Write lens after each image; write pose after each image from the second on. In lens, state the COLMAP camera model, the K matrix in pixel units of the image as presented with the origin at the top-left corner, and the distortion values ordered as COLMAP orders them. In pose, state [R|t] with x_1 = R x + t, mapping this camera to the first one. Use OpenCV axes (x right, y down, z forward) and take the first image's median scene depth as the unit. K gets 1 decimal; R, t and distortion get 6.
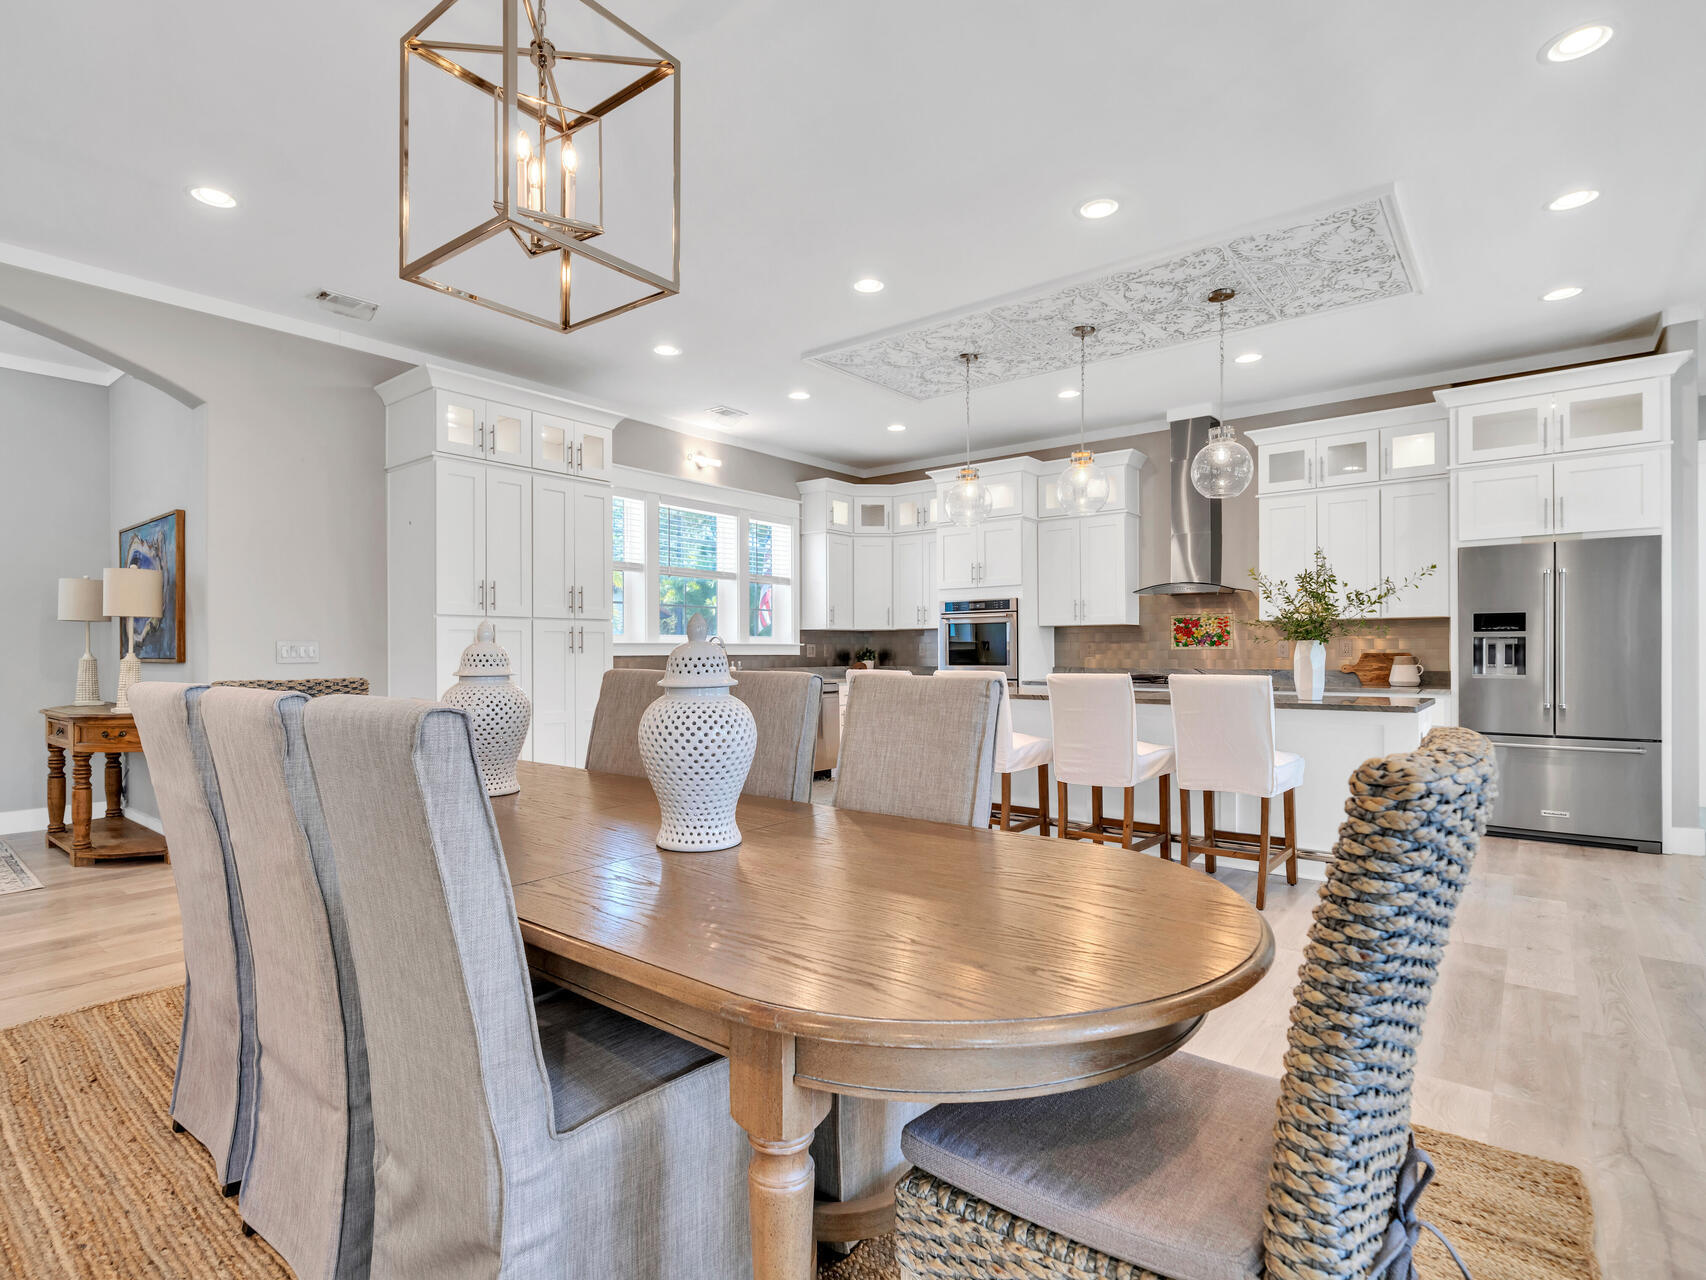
lens RADIAL K [[866.3, 0, 834.9], [0, 866.3, 649.5], [0, 0, 1]] dist [-0.000373, 0.000327]
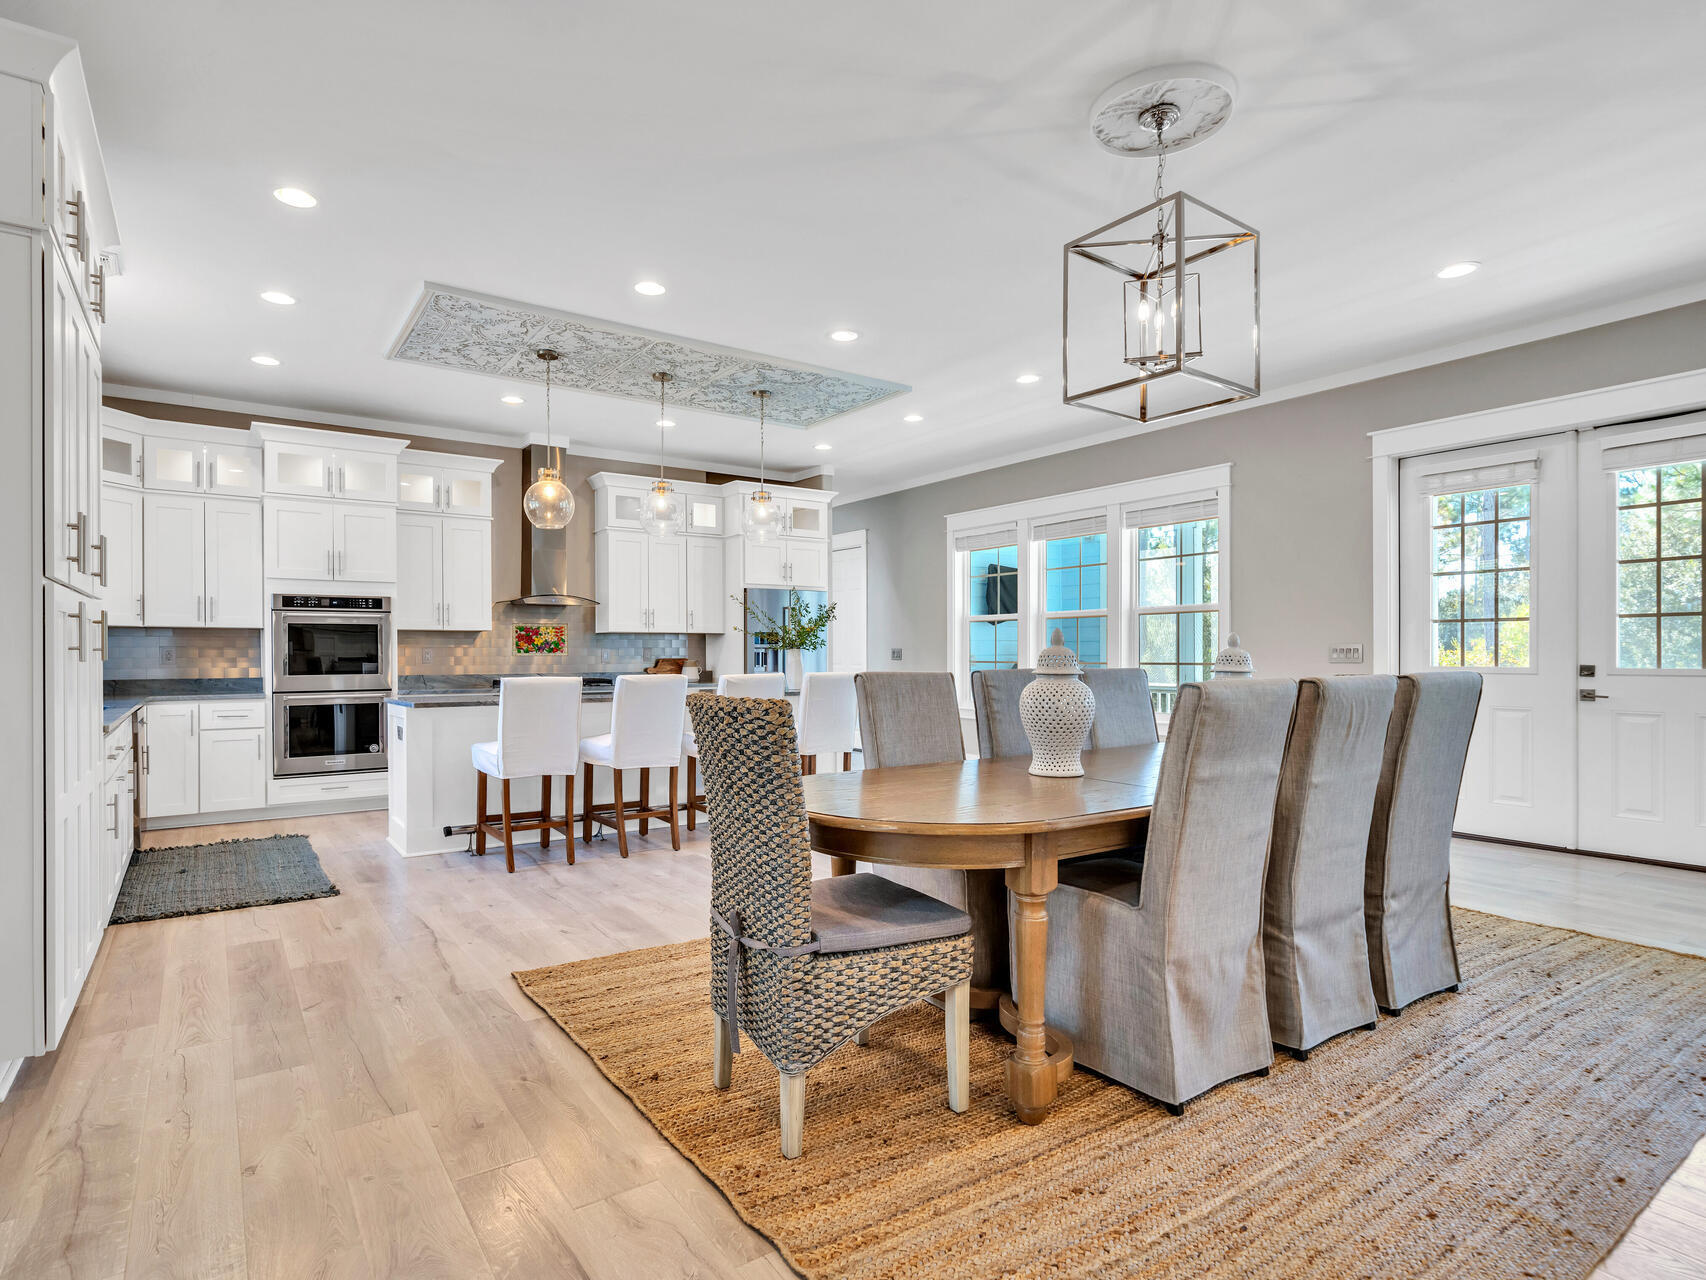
lens RADIAL K [[900.0, 0, 827.7], [0, 900.0, 656.8], [0, 0, 1]] dist [-0.001398, 0.000211]
pose [[0.278633, -0.000322, 0.960397, -0.778285], [0.000975, 1.000000, 0.000052, 0.002232], [-0.960397, 0.000922, 0.278634, 0.450394]]
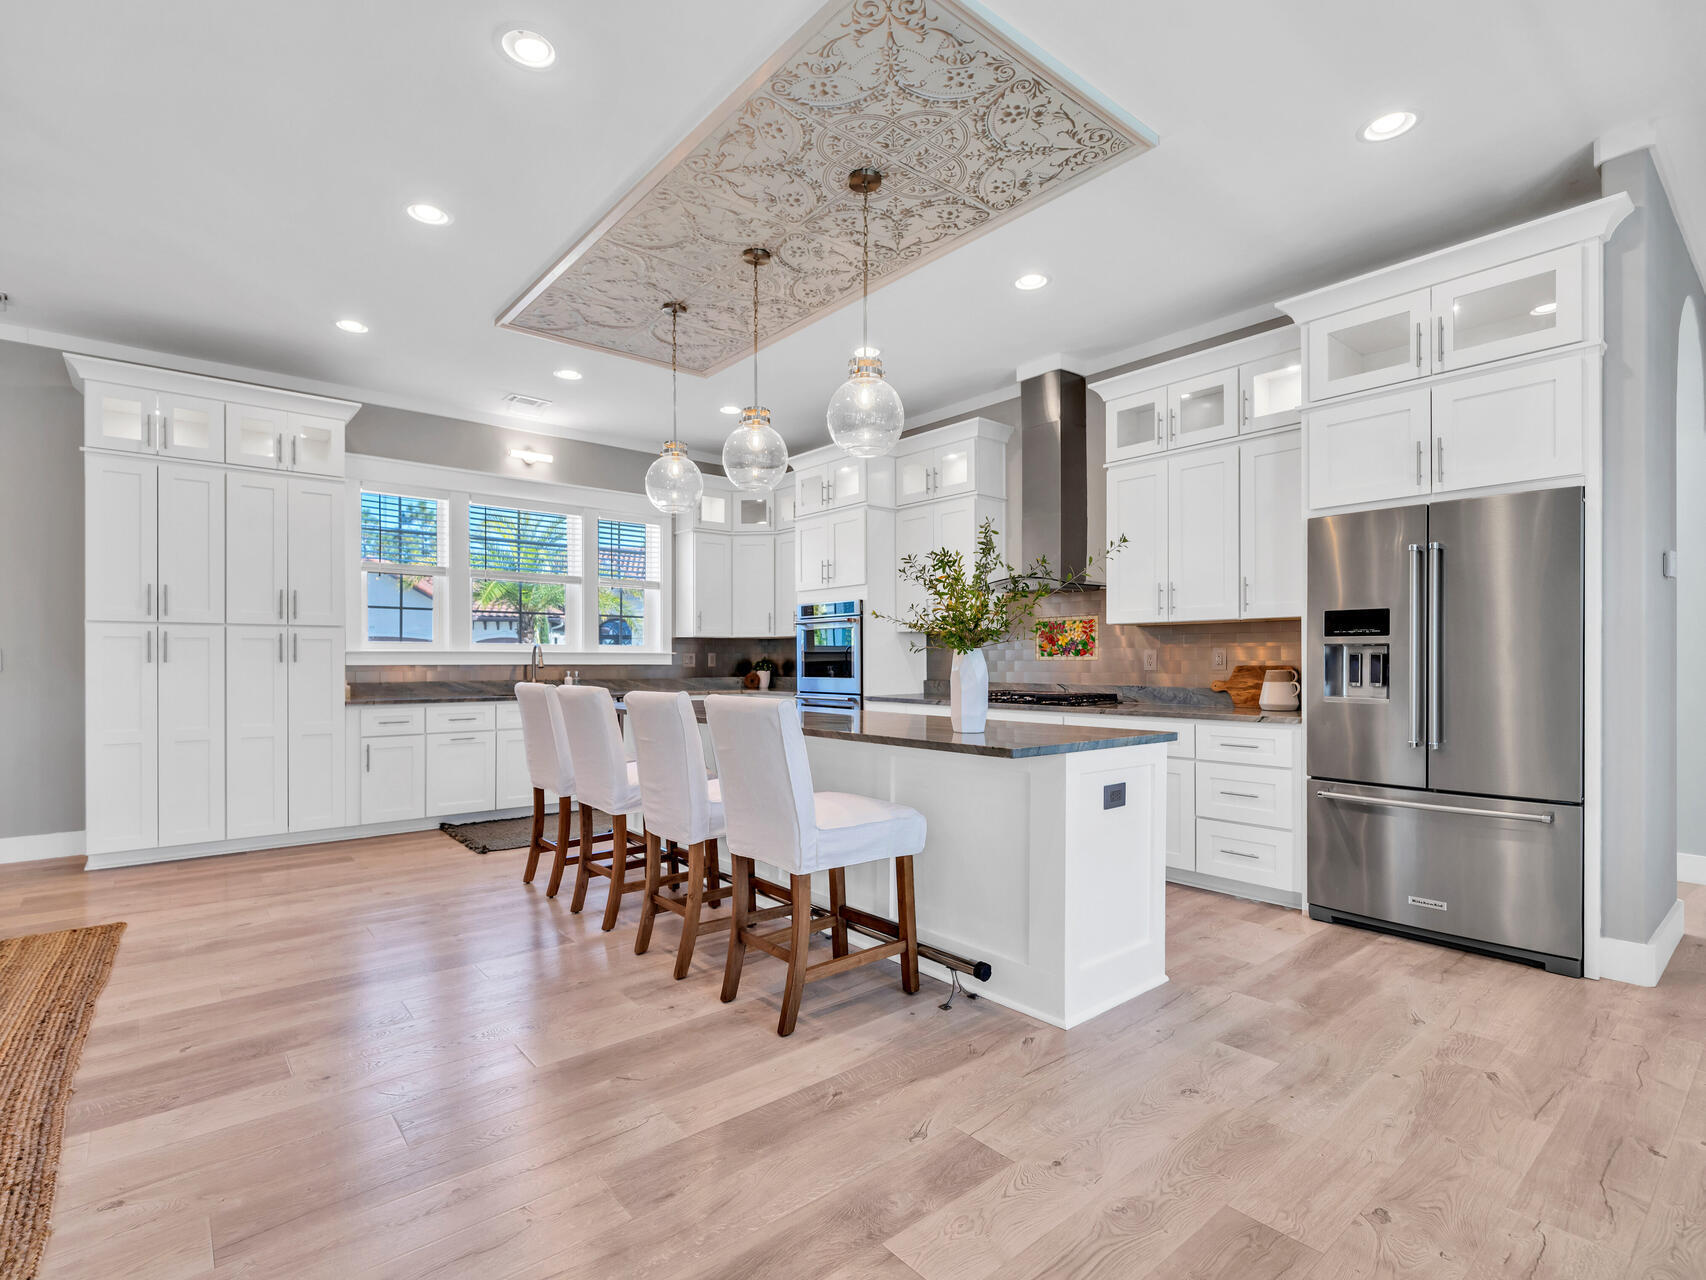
lens RADIAL K [[826.7, 0, 846.2], [0, 826.7, 659.7], [0, 0, 1]] dist [0.000388, 0.000395]
pose [[0.981334, 0.003113, -0.192284, 0.502010], [-0.002851, 0.999995, 0.001636, -0.001626], [0.192288, -0.001057, 0.981338, 0.270470]]
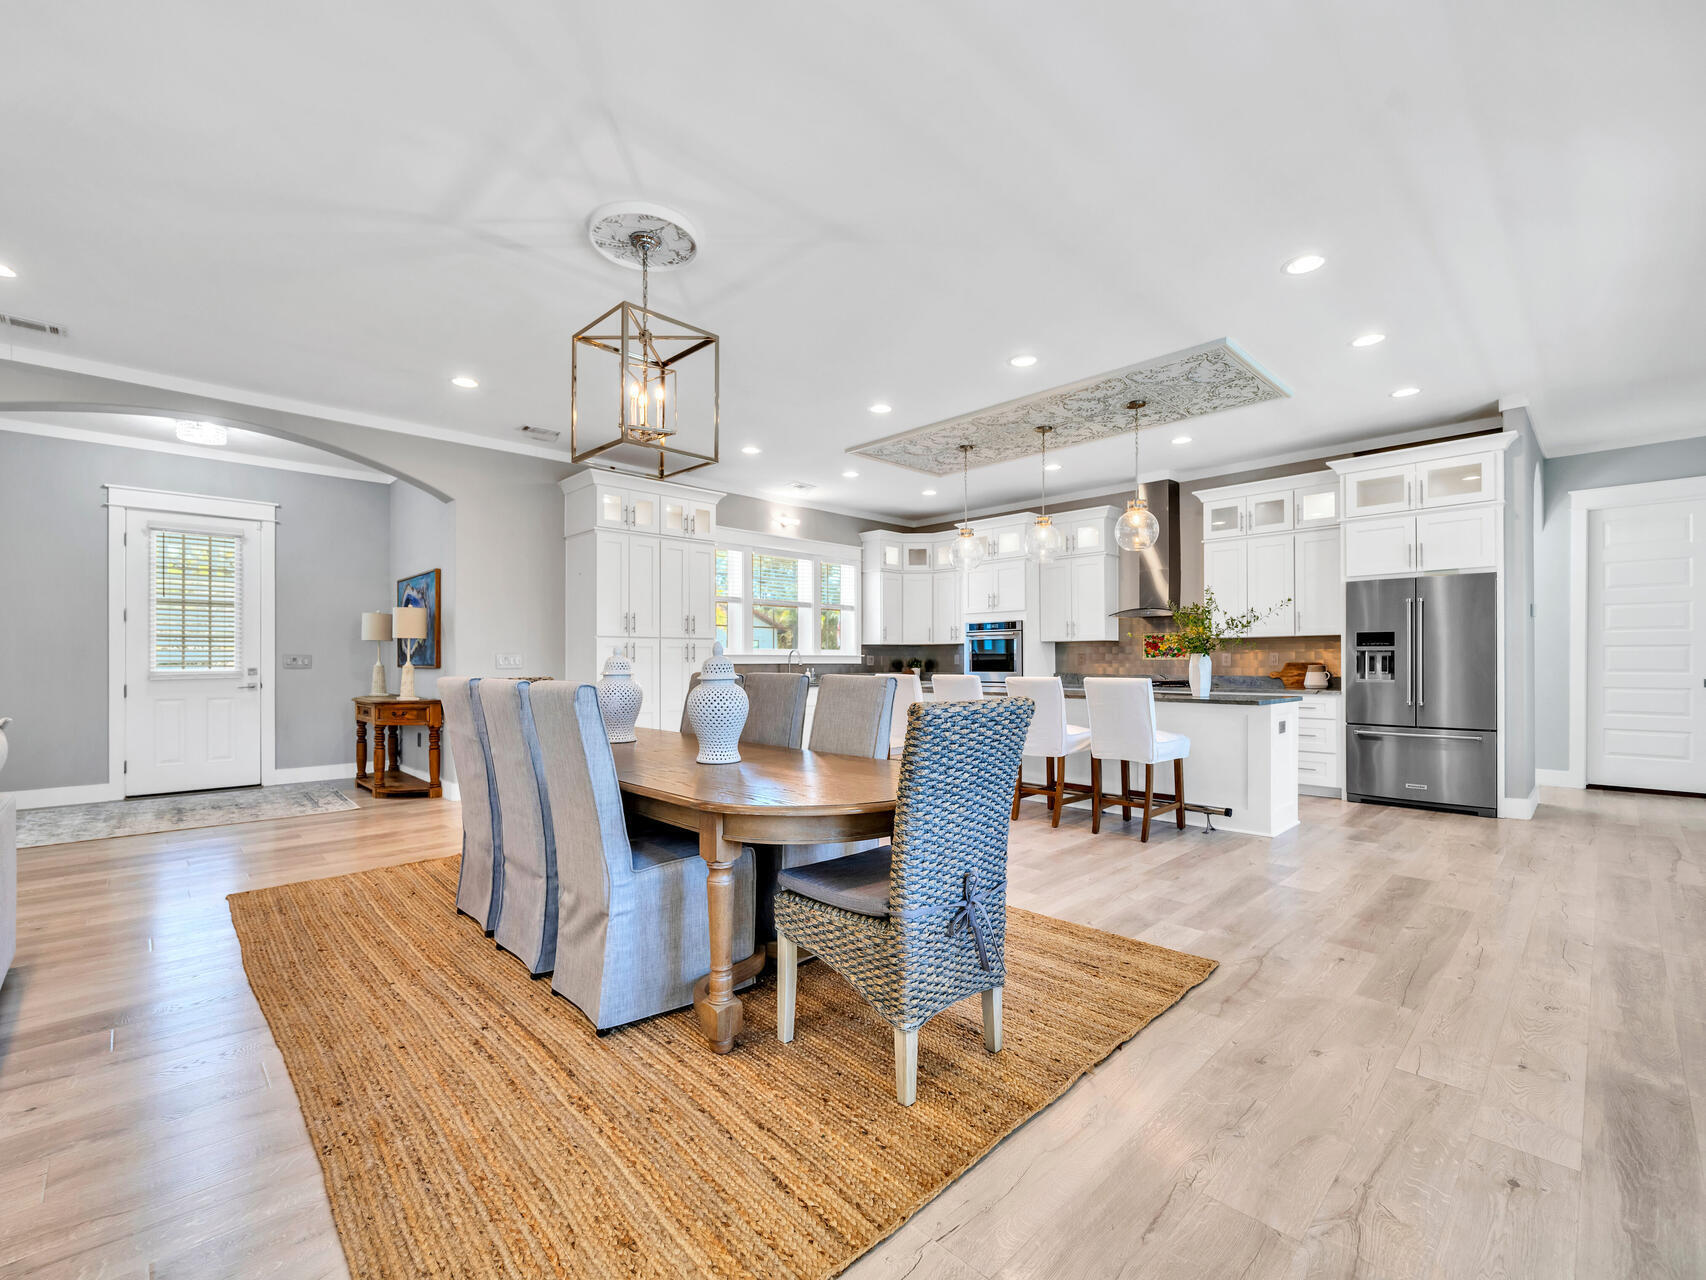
lens RADIAL K [[744.5, 0, 844.4], [0, 744.5, 656.6], [0, 0, 1]] dist [-0.000561, -0.000294]
pose [[0.992978, 0.000267, -0.118295, 0.109228], [-0.000677, 0.999994, -0.003424, -0.001038], [0.118293, 0.003480, 0.992973, -0.210090]]
